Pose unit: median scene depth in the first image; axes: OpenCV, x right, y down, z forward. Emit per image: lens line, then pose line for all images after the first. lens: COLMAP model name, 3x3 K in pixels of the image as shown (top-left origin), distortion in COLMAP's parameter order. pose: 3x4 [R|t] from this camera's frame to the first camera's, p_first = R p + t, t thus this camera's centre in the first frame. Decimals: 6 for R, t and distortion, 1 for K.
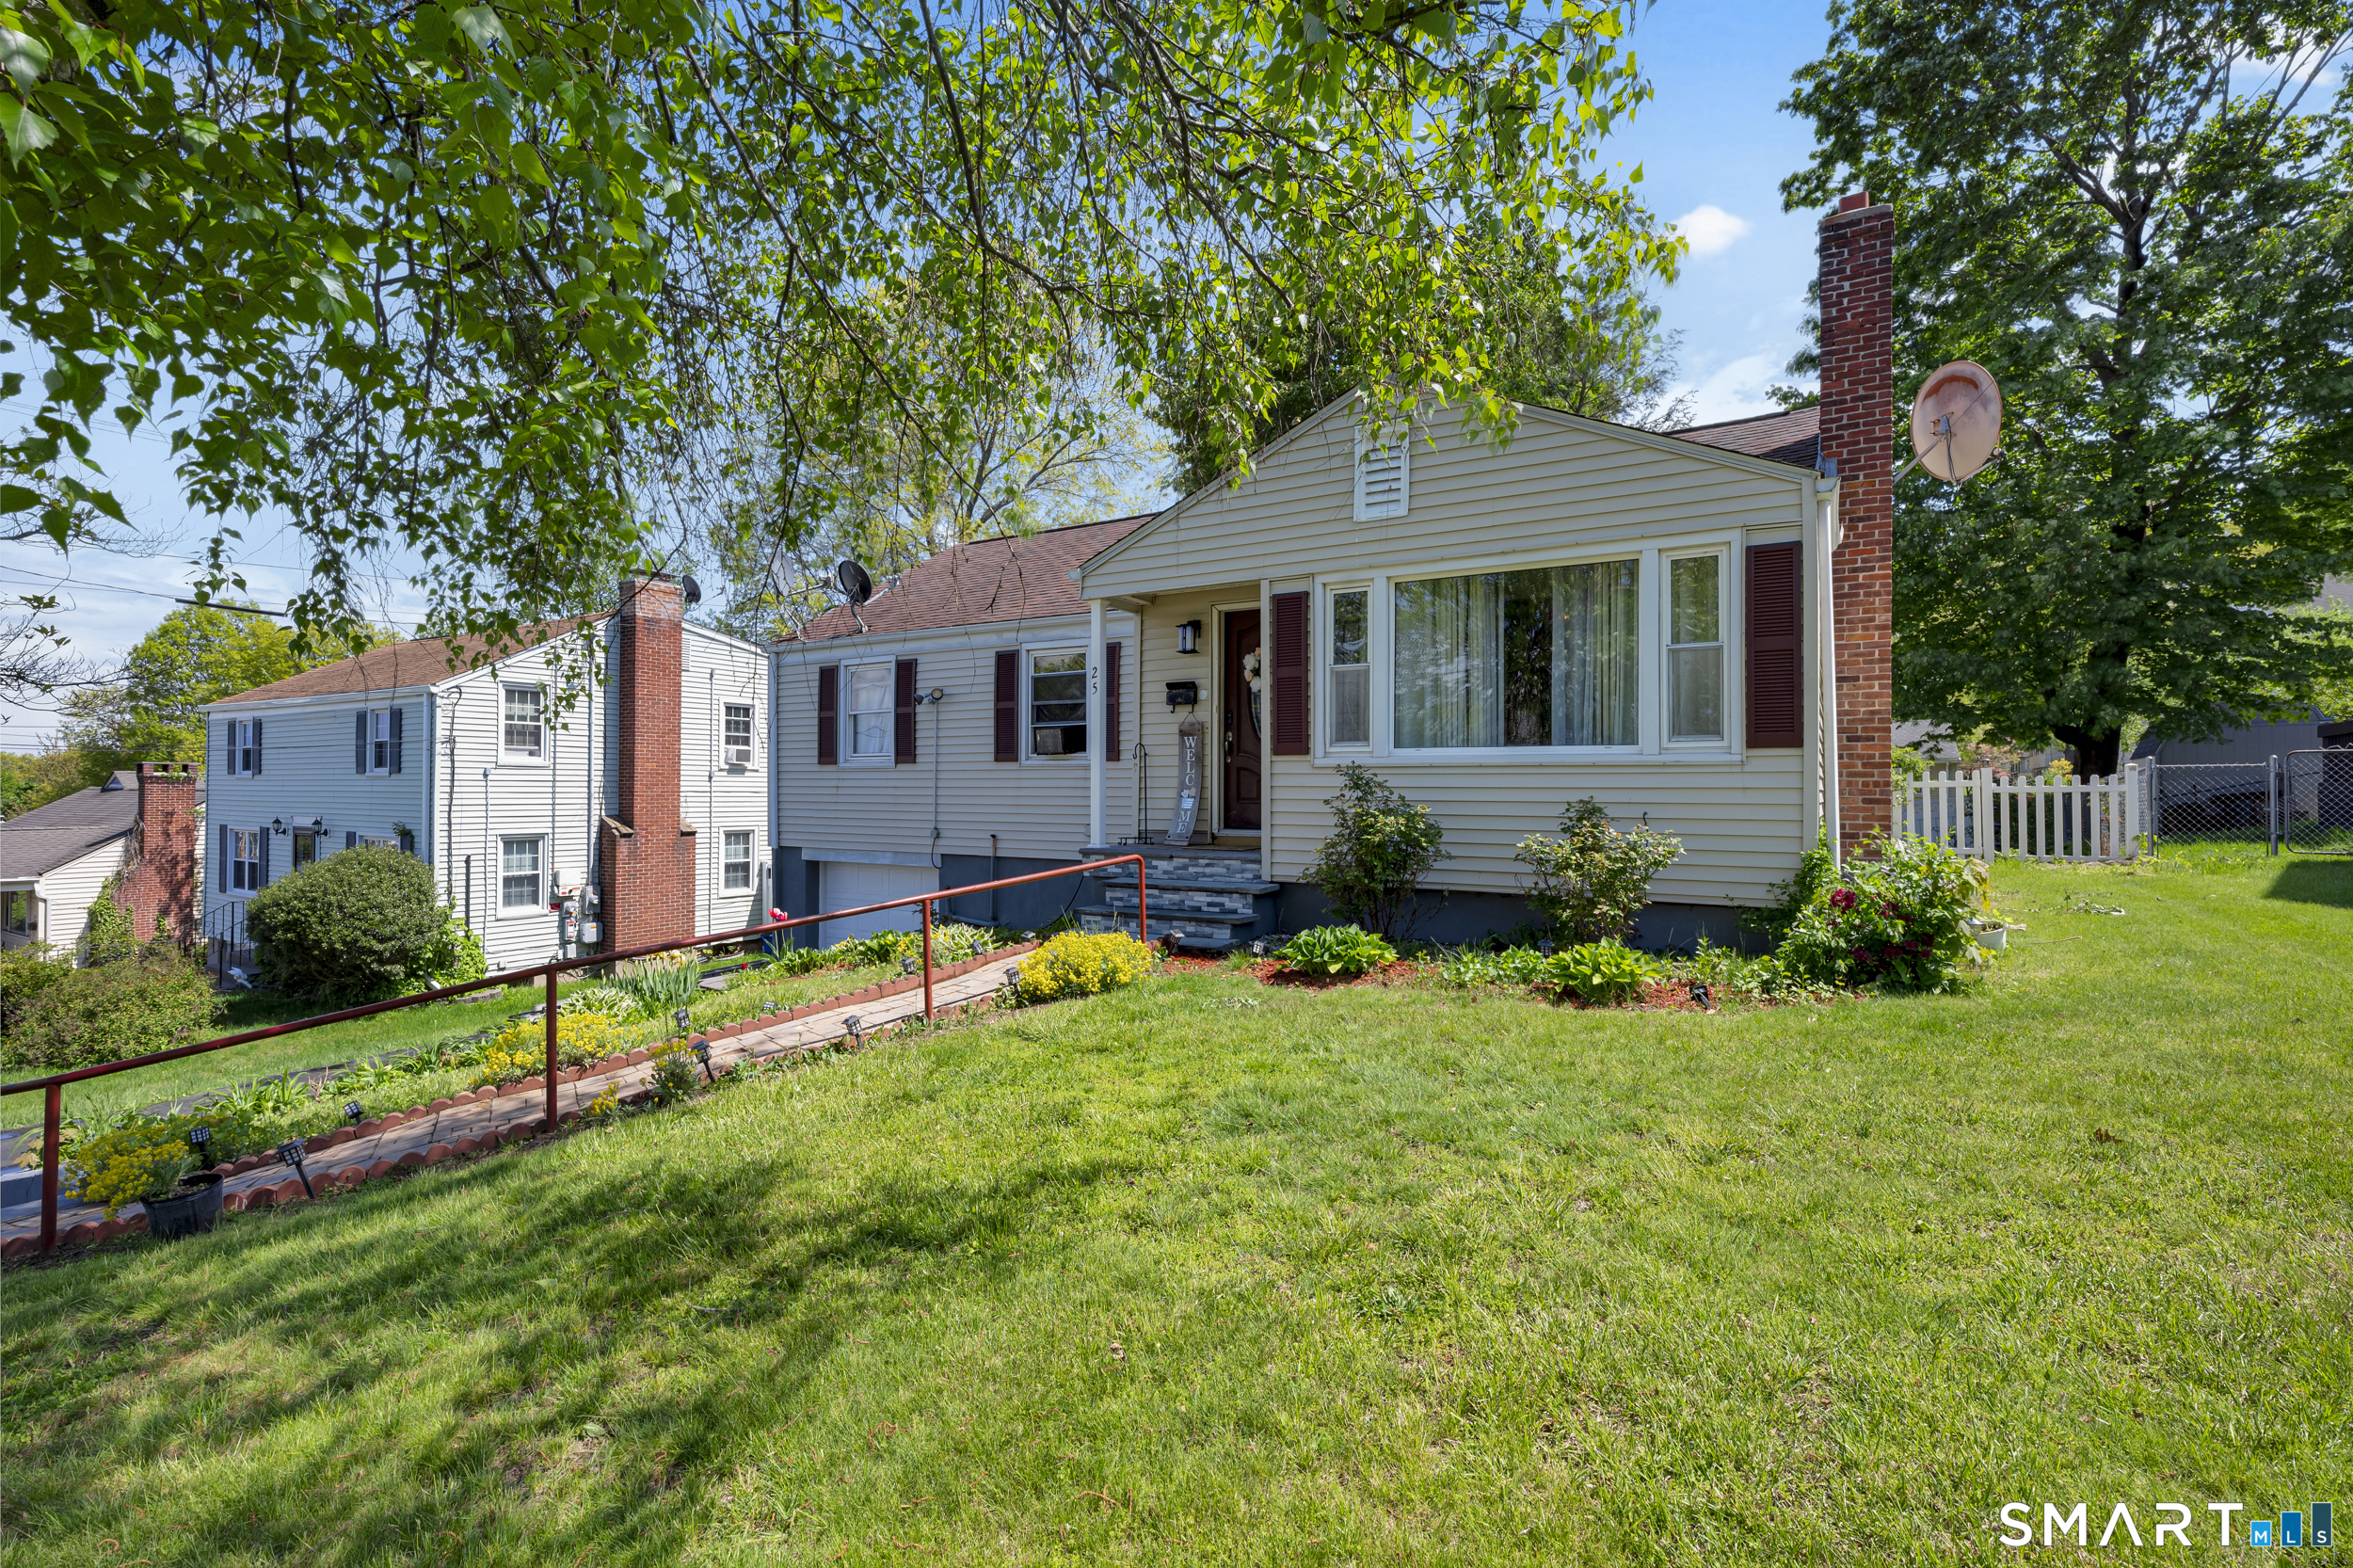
lens RADIAL K [[1085.7, 0, 1176.5], [0, 1085.7, 784.0], [0, 0, 1]] dist [-0.000893, -0.000003]
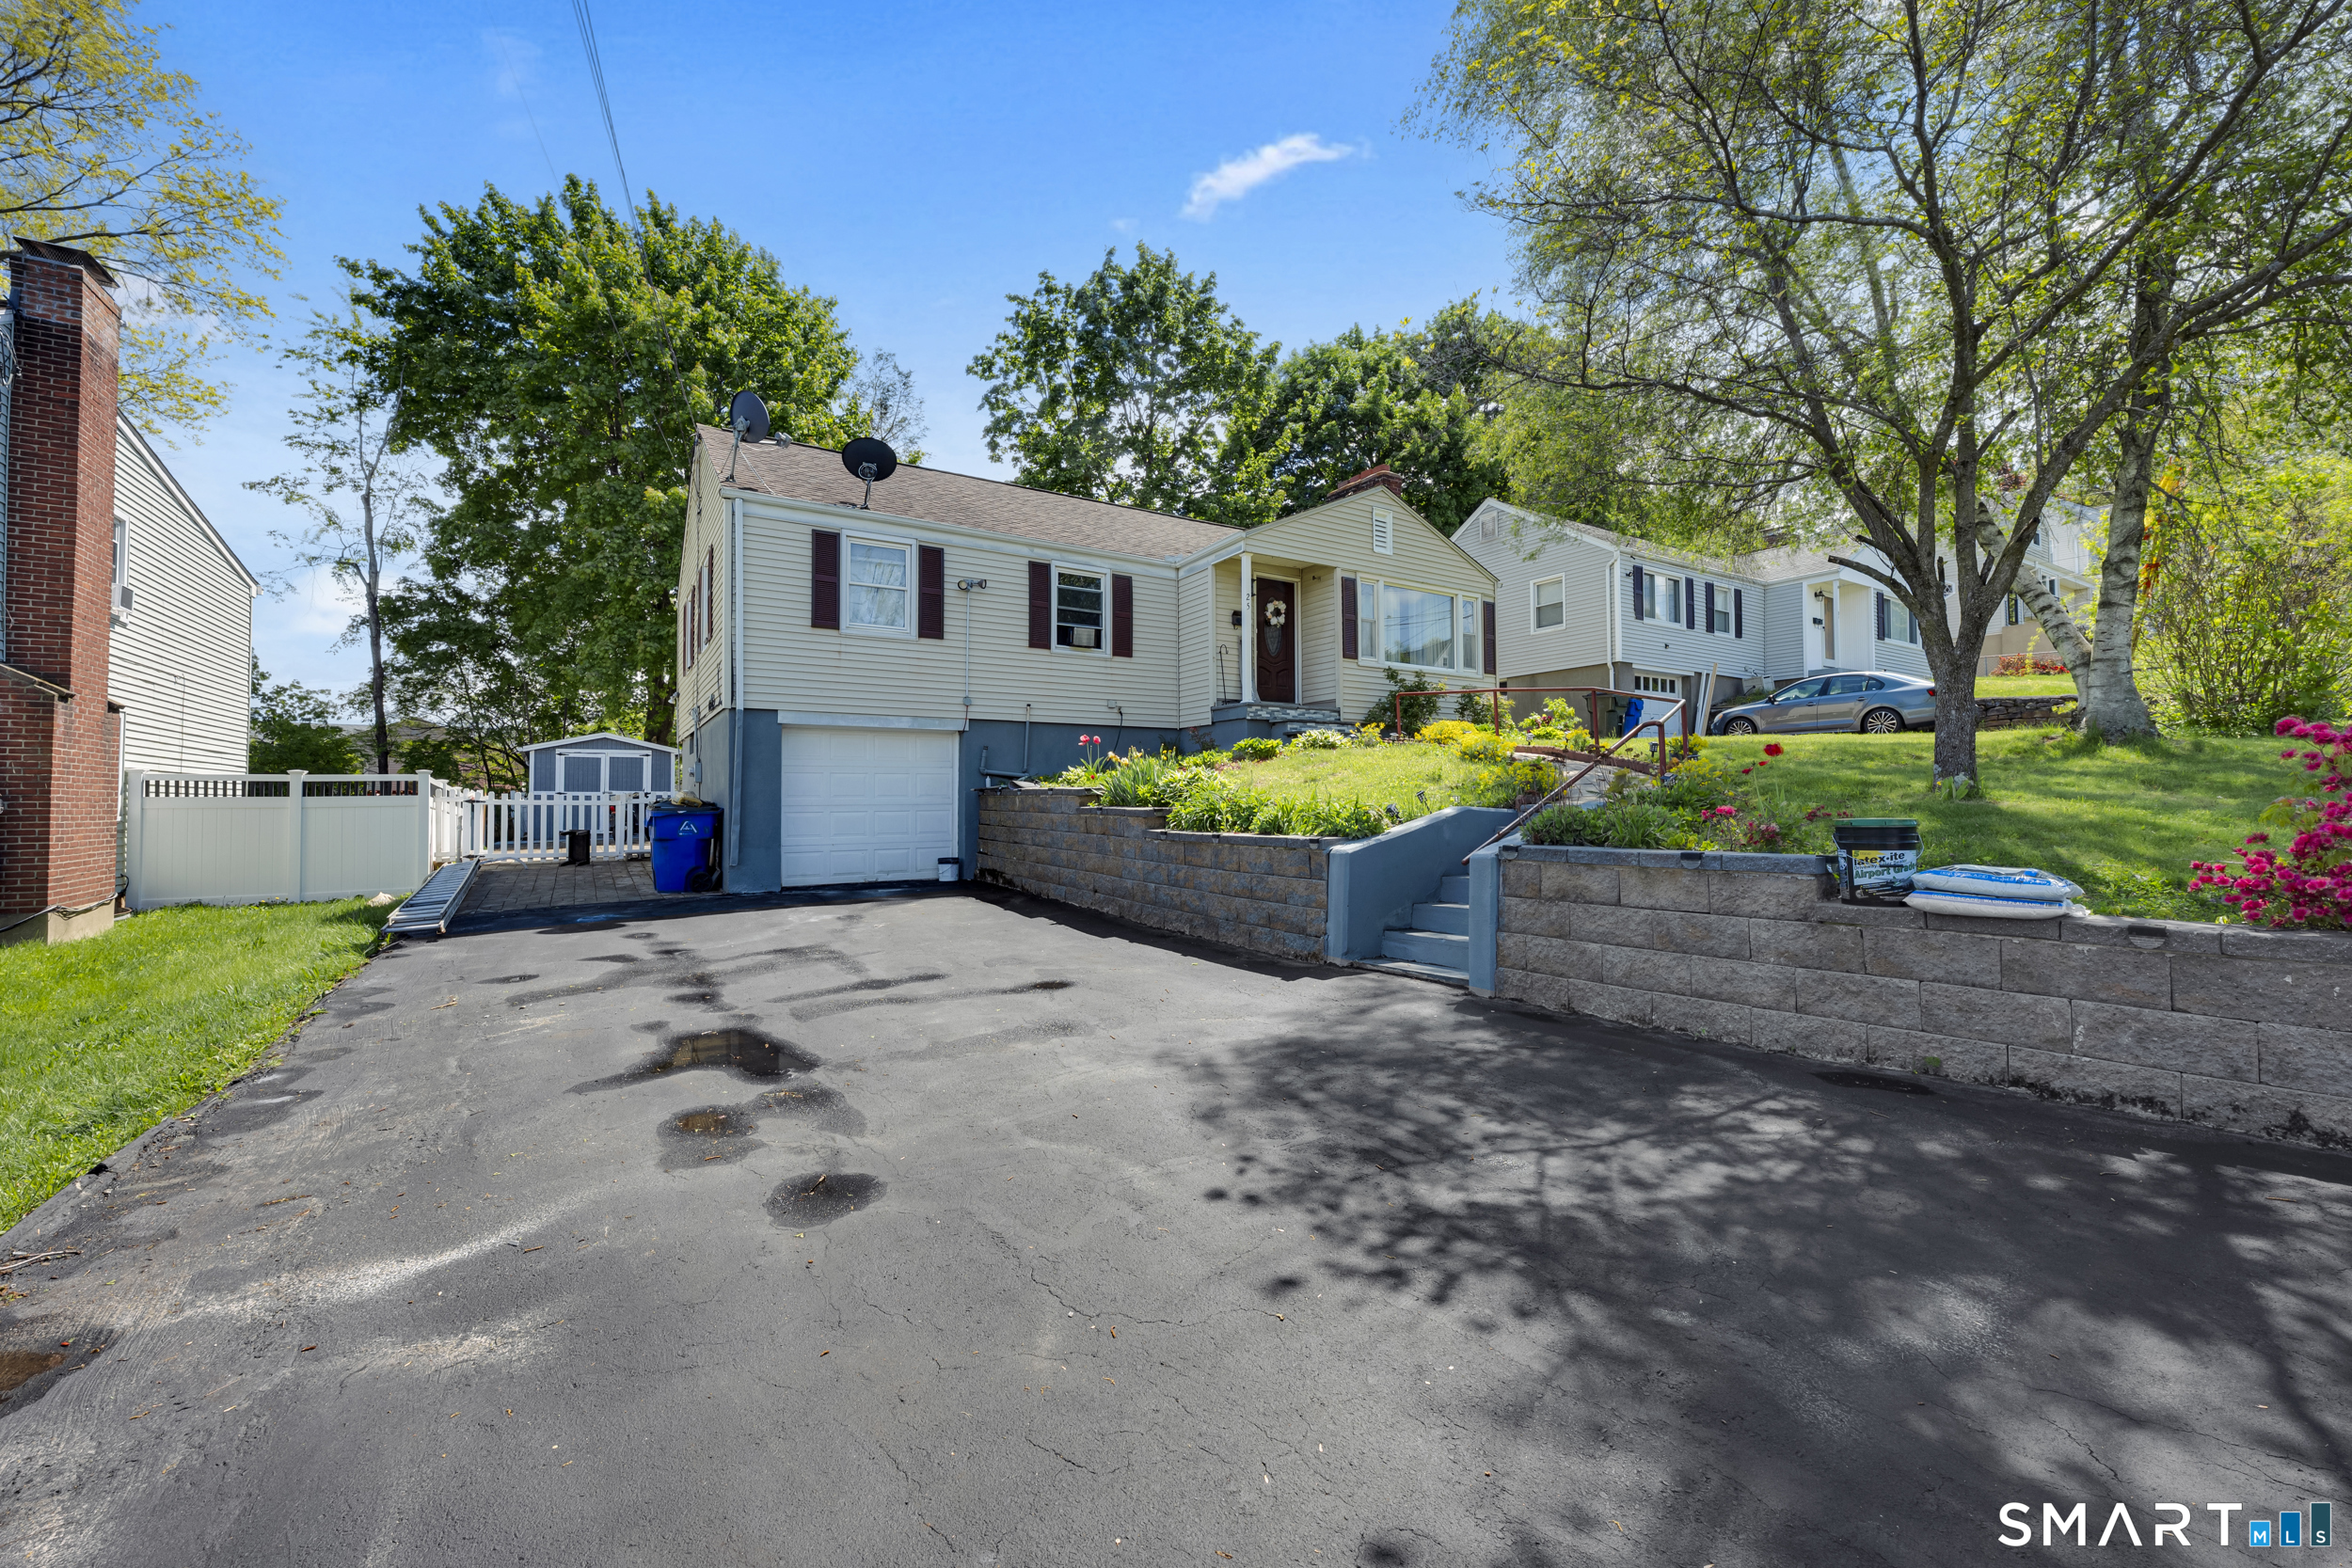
lens RADIAL K [[933.8, 0, 1176.0], [0, 933.8, 784.0], [0, 0, 1]] dist [-0.000586, 0.000148]
pose [[0.432554, 0.011505, 0.901535, -1.009713], [-0.001235, 0.999925, -0.012168, 0.143154], [-0.901607, 0.004150, 0.432536, 0.353285]]
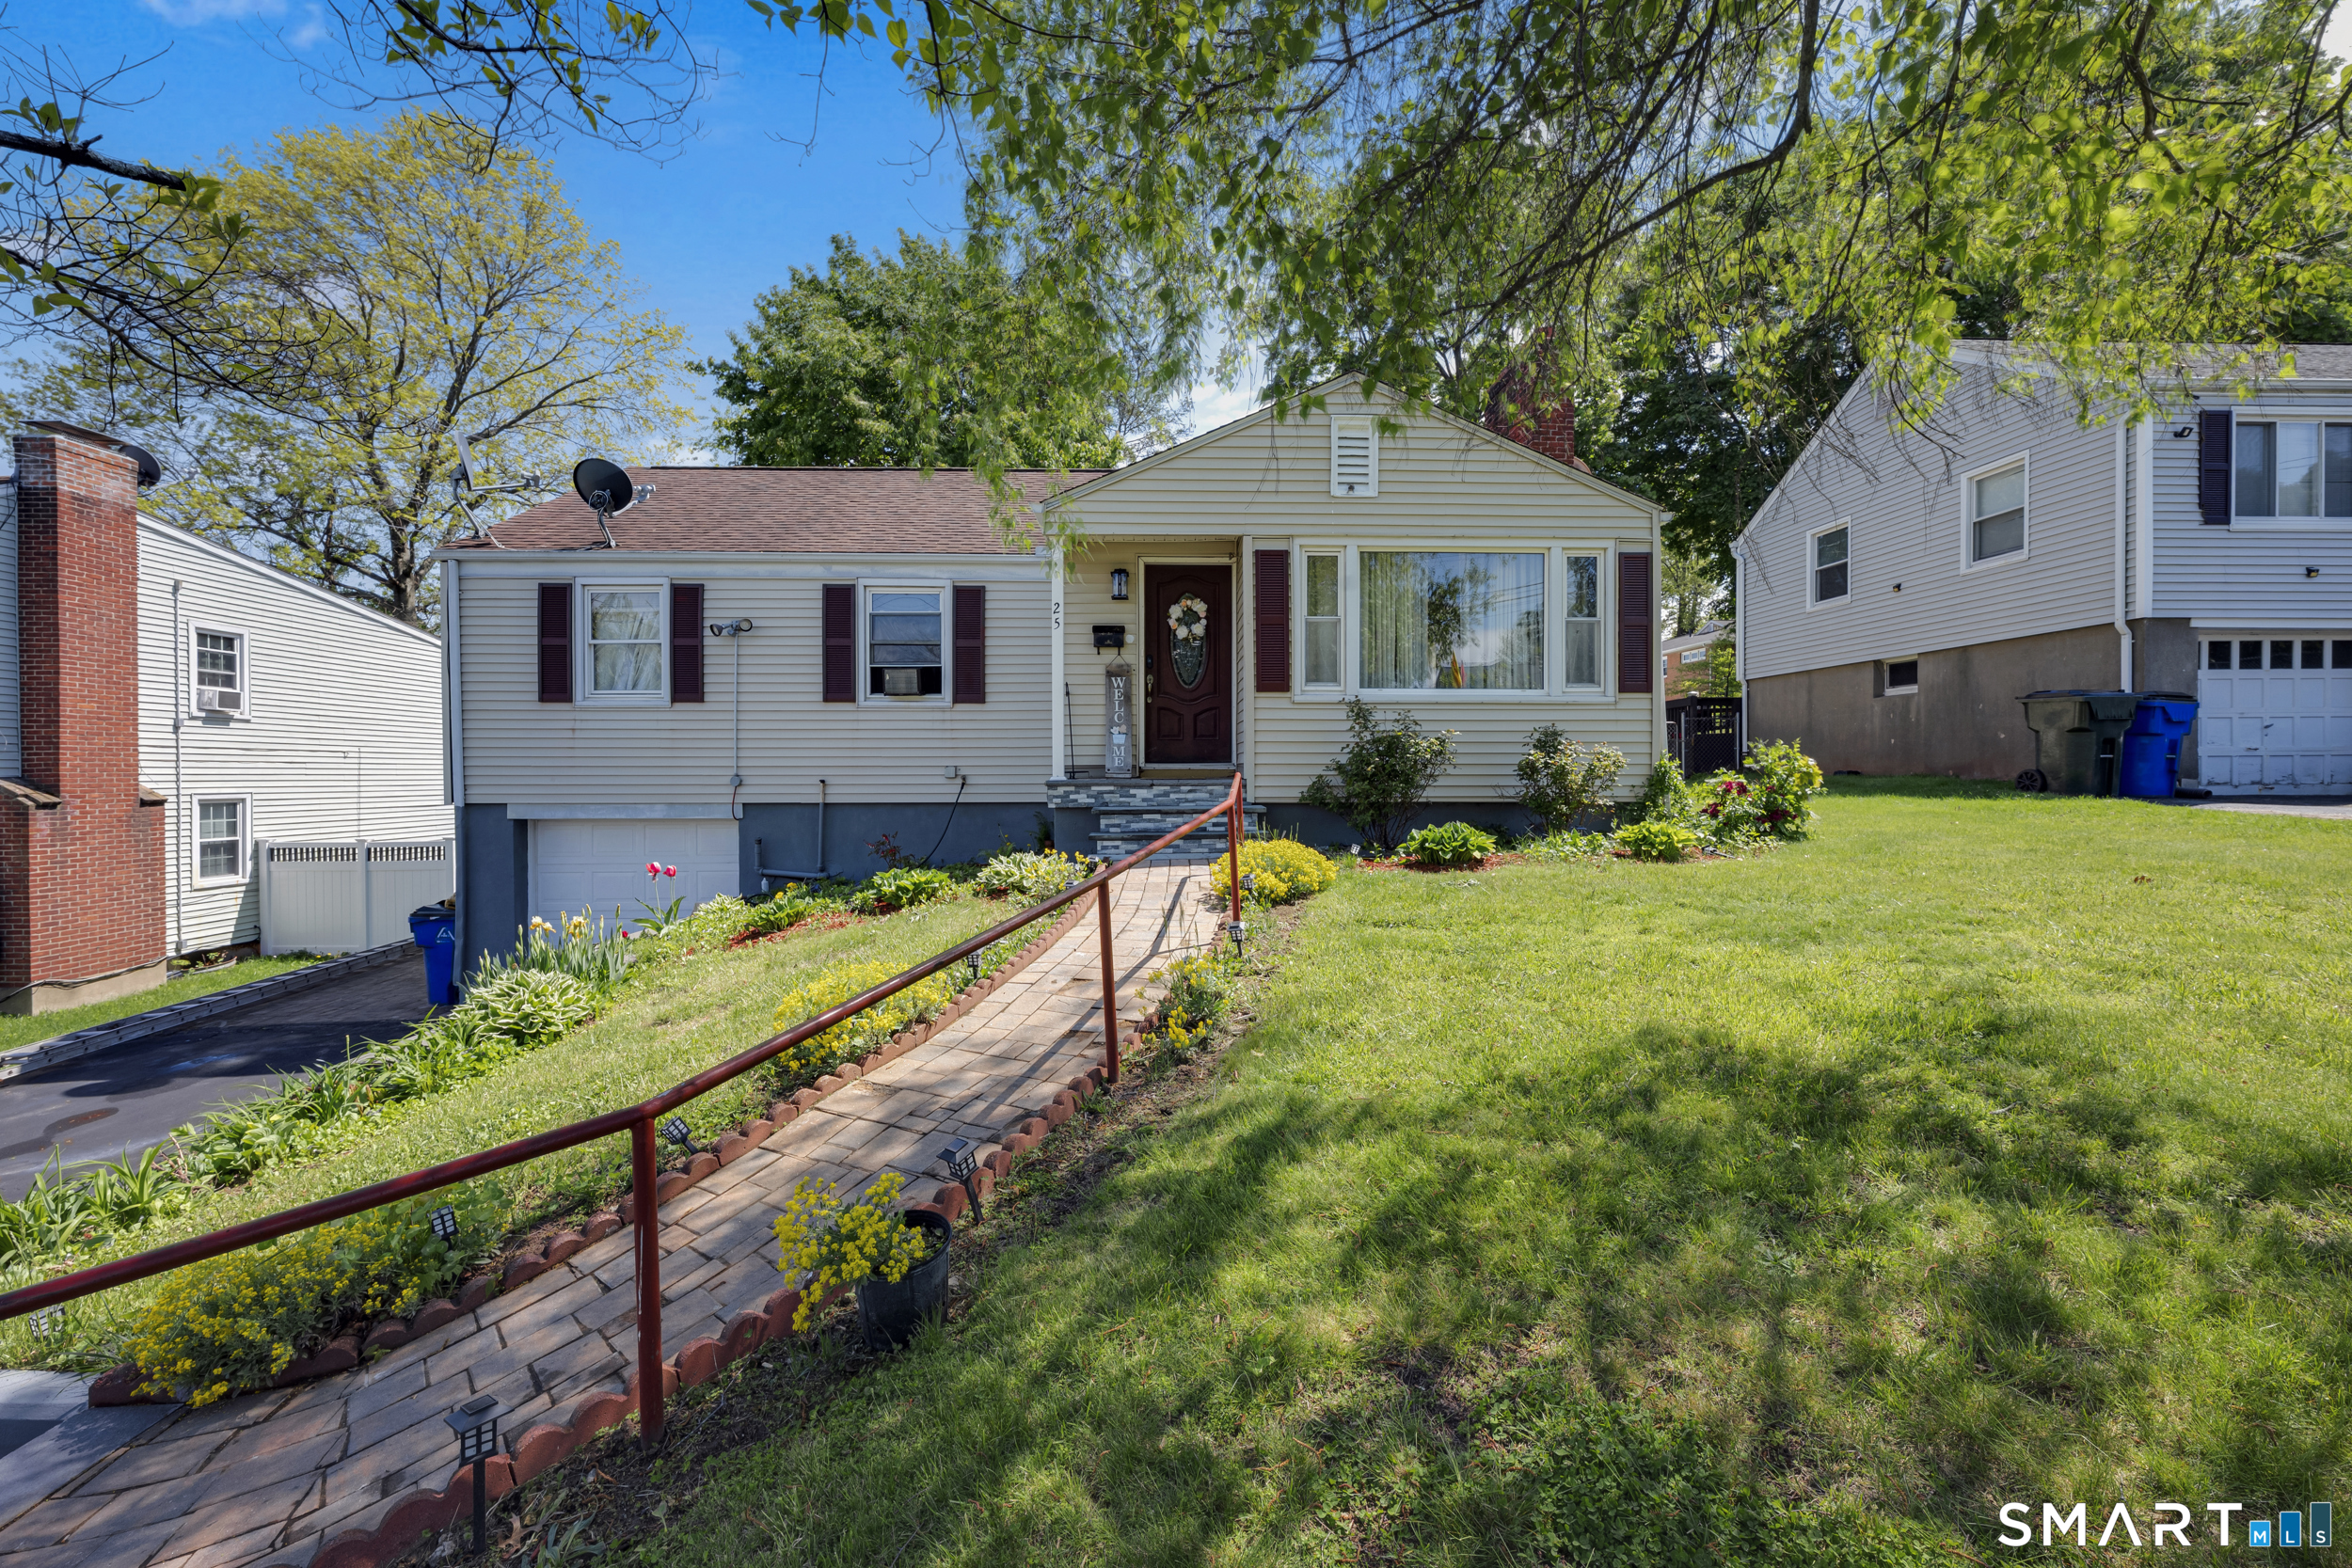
lens RADIAL K [[933.8, 0, 1176.0], [0, 933.8, 784.0], [0, 0, 1]] dist [-0.000586, 0.000148]
pose [[0.832966, -0.012616, 0.553180, -0.339175], [0.001644, 0.999792, 0.020325, 0.032371], [-0.553322, -0.016021, 0.832814, 0.150709]]
